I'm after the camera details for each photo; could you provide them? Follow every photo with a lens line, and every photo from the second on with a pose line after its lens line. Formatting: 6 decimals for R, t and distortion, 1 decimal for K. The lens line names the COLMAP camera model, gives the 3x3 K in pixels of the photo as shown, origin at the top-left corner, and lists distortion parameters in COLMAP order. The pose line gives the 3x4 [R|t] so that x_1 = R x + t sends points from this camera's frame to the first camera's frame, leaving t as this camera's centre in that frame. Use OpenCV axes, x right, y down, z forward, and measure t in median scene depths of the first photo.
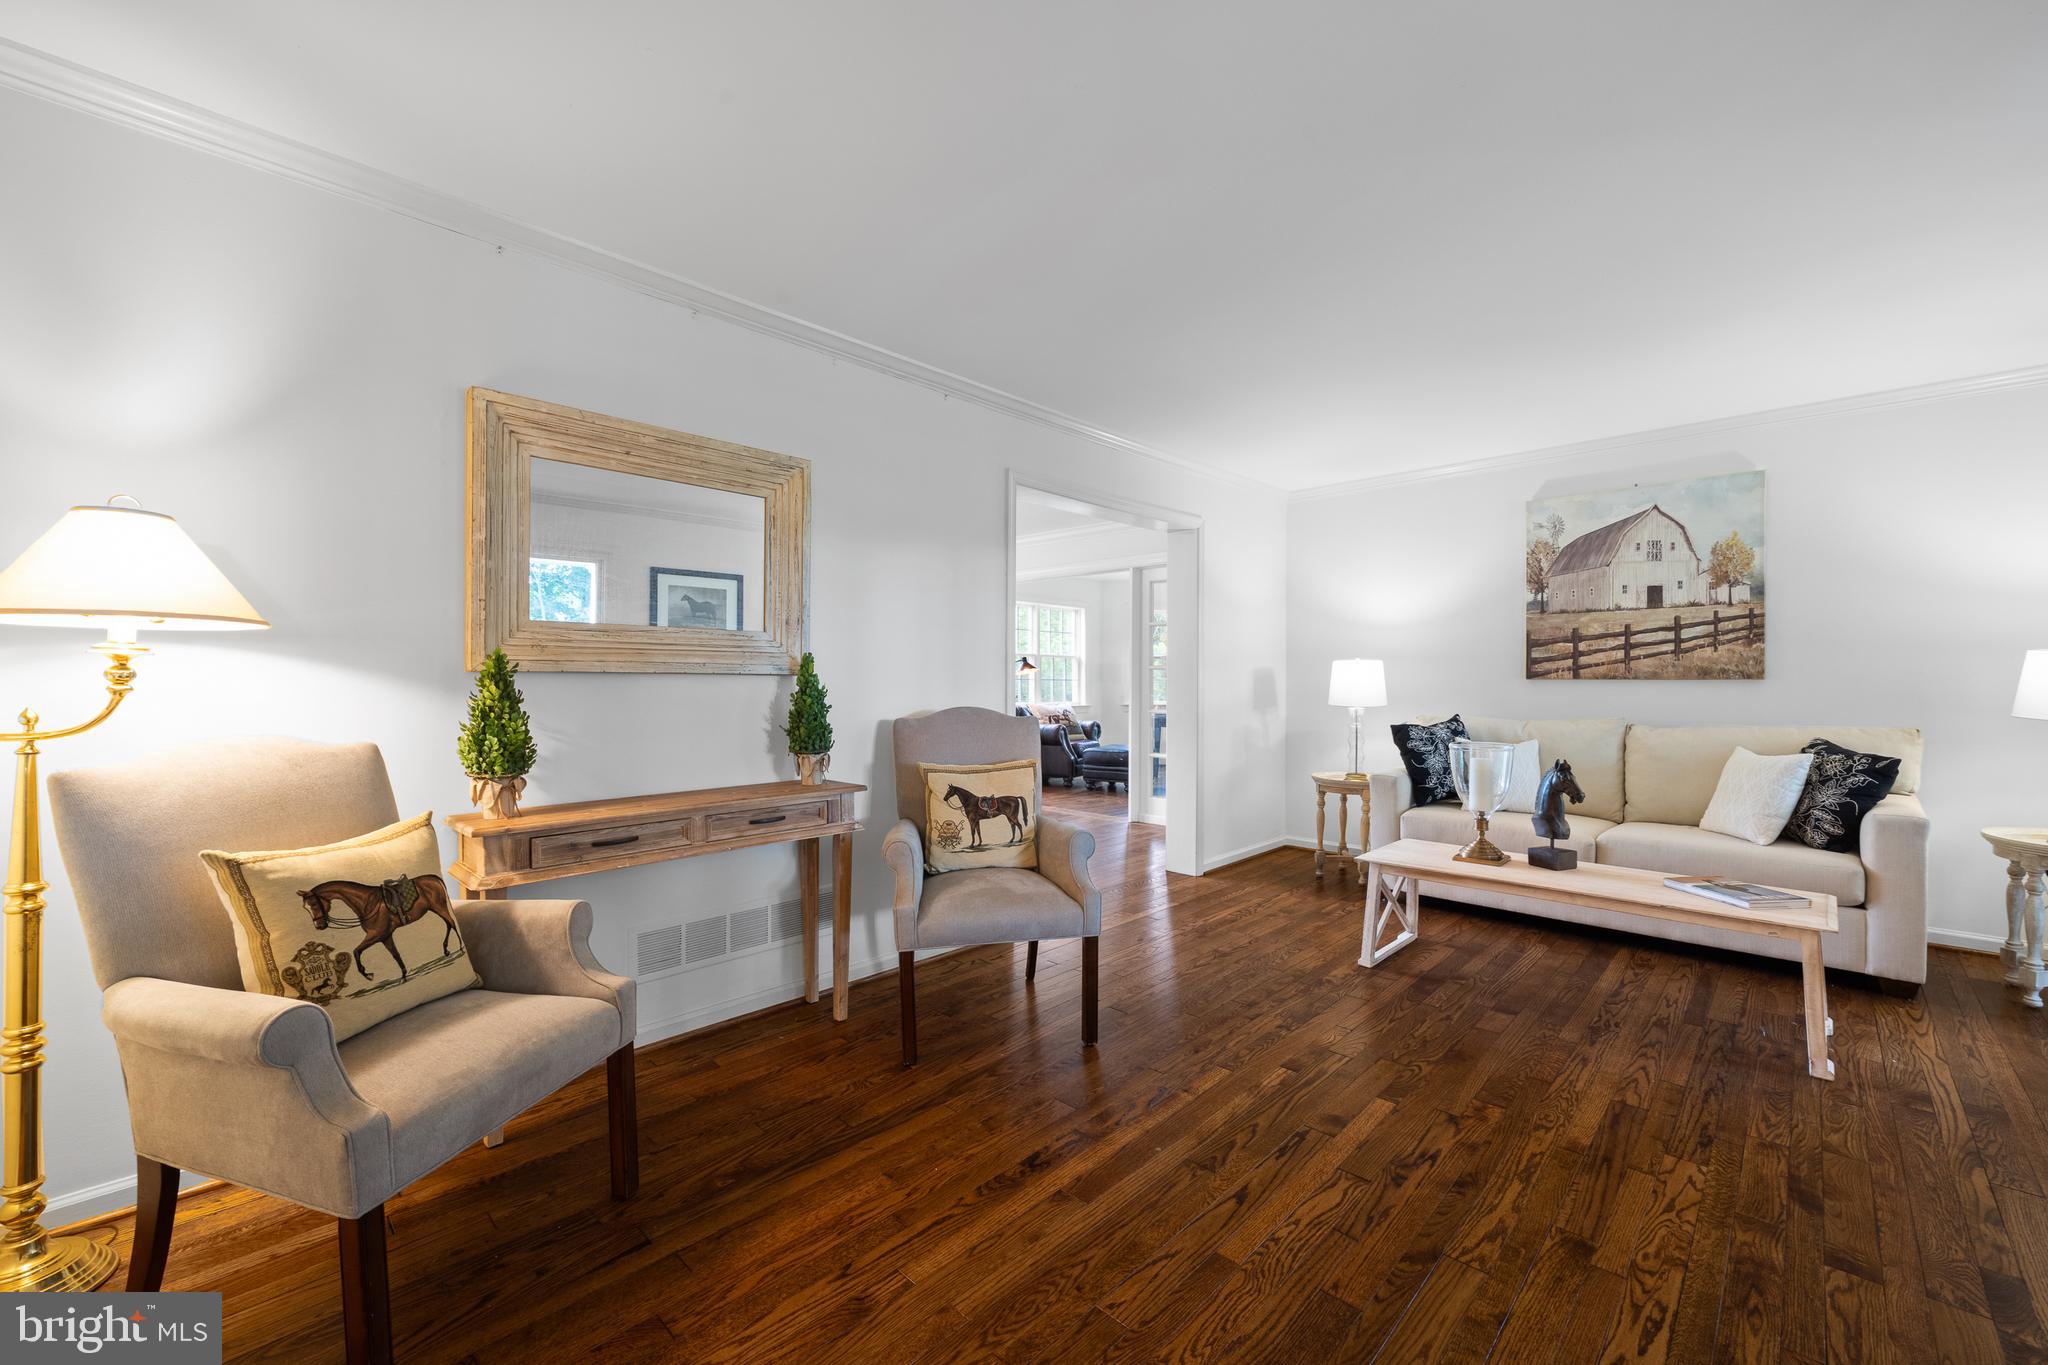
lens RADIAL K [[819.4, 0, 1009.2], [0, 819.4, 686.4], [0, 0, 1]] dist [-0.008499, 0.001074]
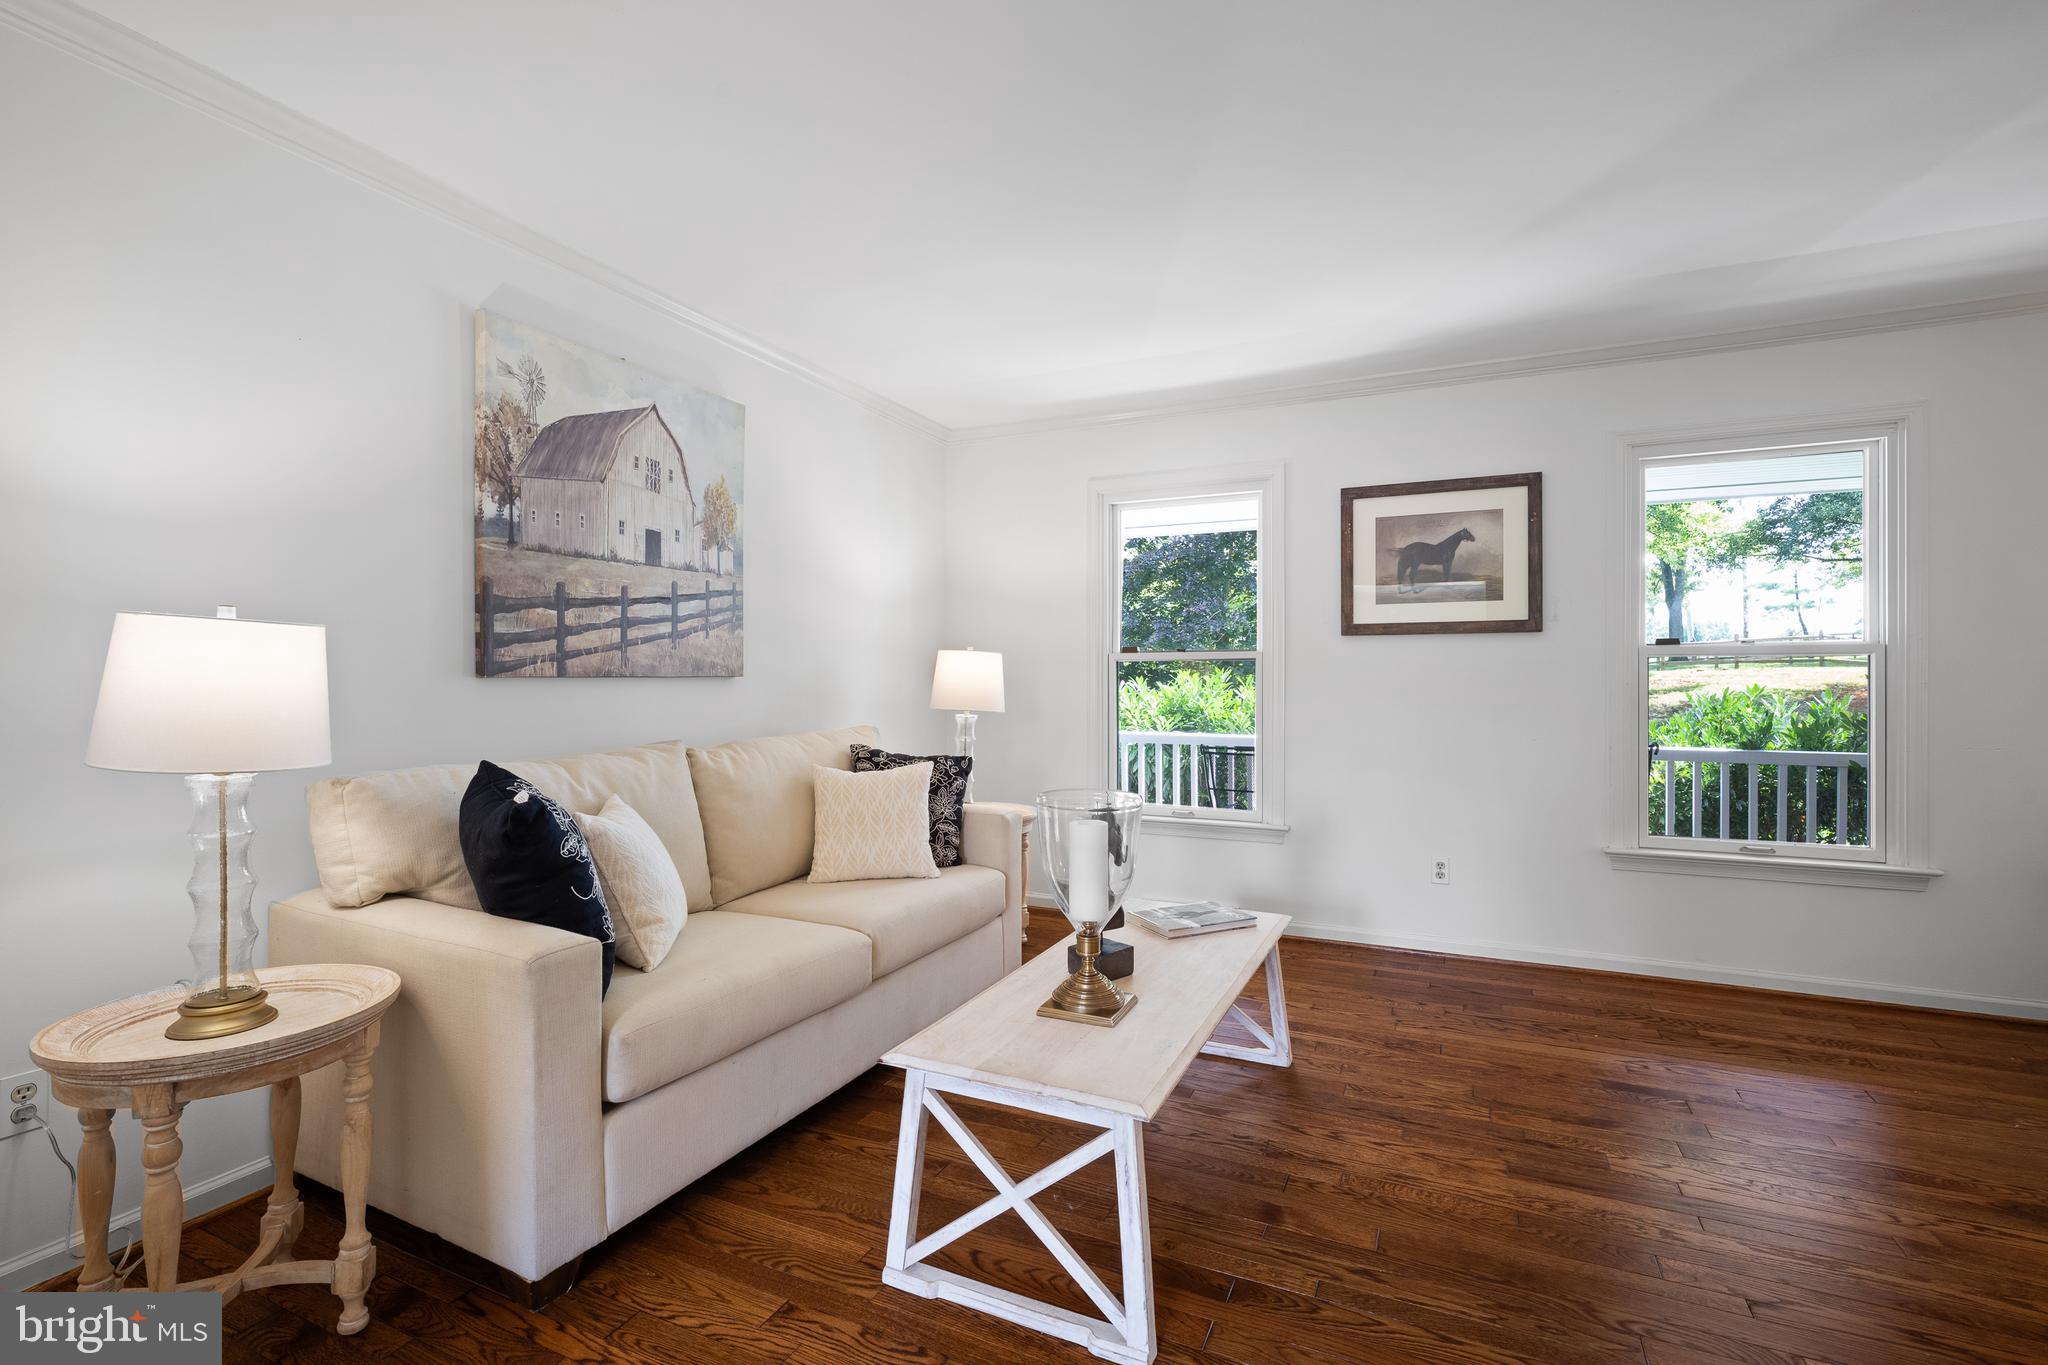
lens RADIAL K [[922.3, 0, 1028.1], [0, 922.3, 681.2], [0, 0, 1]] dist [-0.003728, -0.000082]
pose [[-0.345354, -0.004906, 0.938460, 0.016031], [0.009194, 0.999921, 0.008610, -0.011277], [-0.938428, 0.011601, -0.345281, 1.222799]]
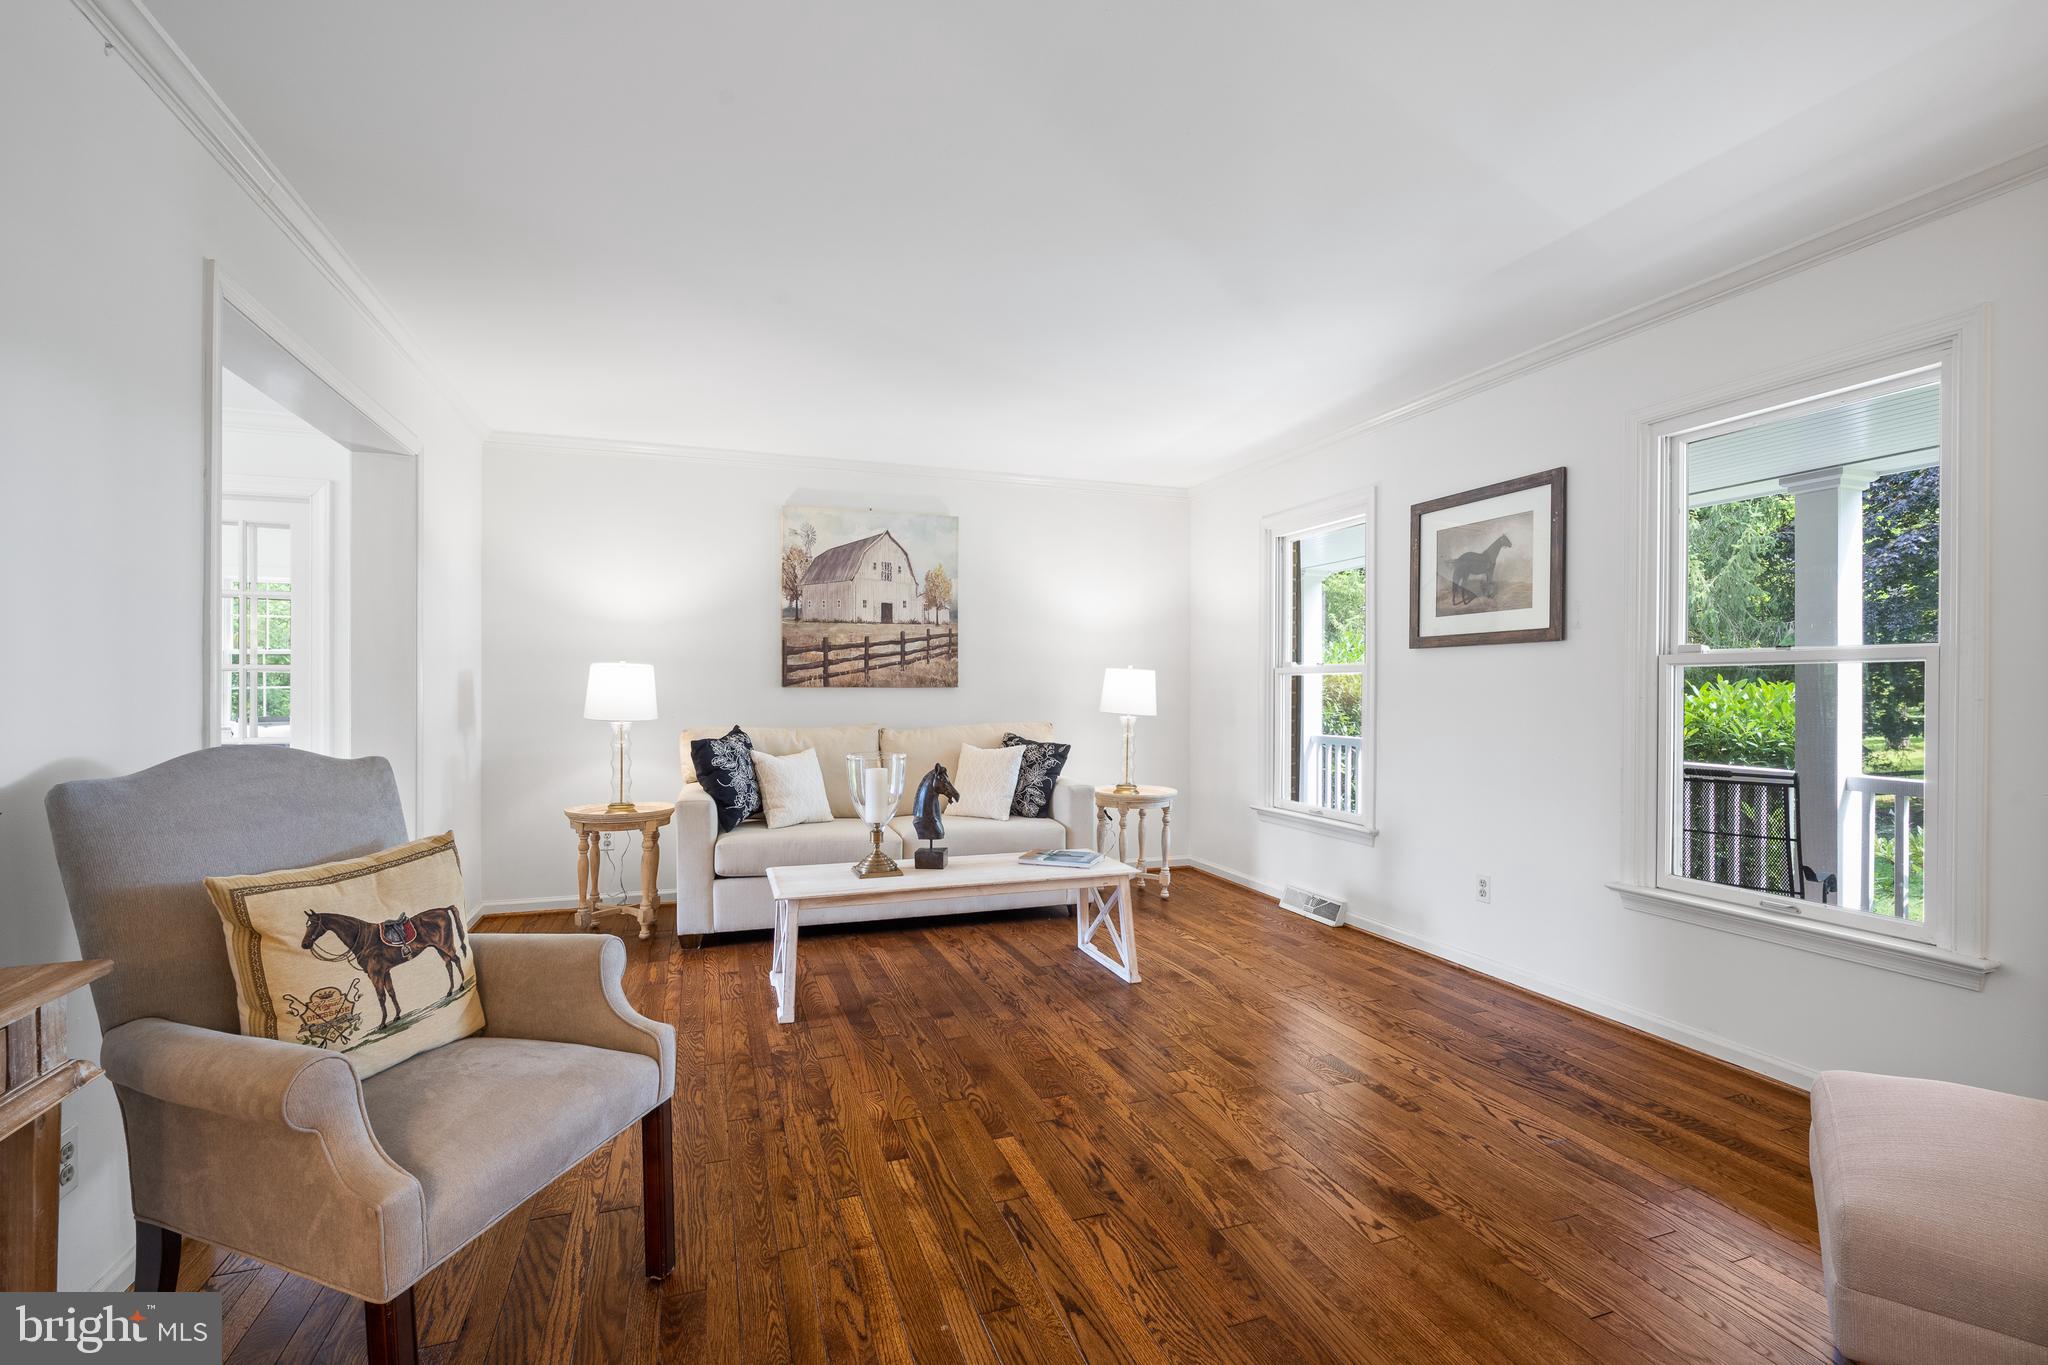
lens RADIAL K [[922.3, 0, 1036.2], [0, 922.3, 694.3], [0, 0, 1]] dist [-0.003728, -0.000082]
pose [[0.423769, -0.005687, 0.905752, -0.327326], [0.006001, 0.999976, 0.003471, -0.002901], [-0.905750, 0.003965, 0.423793, 0.355432]]
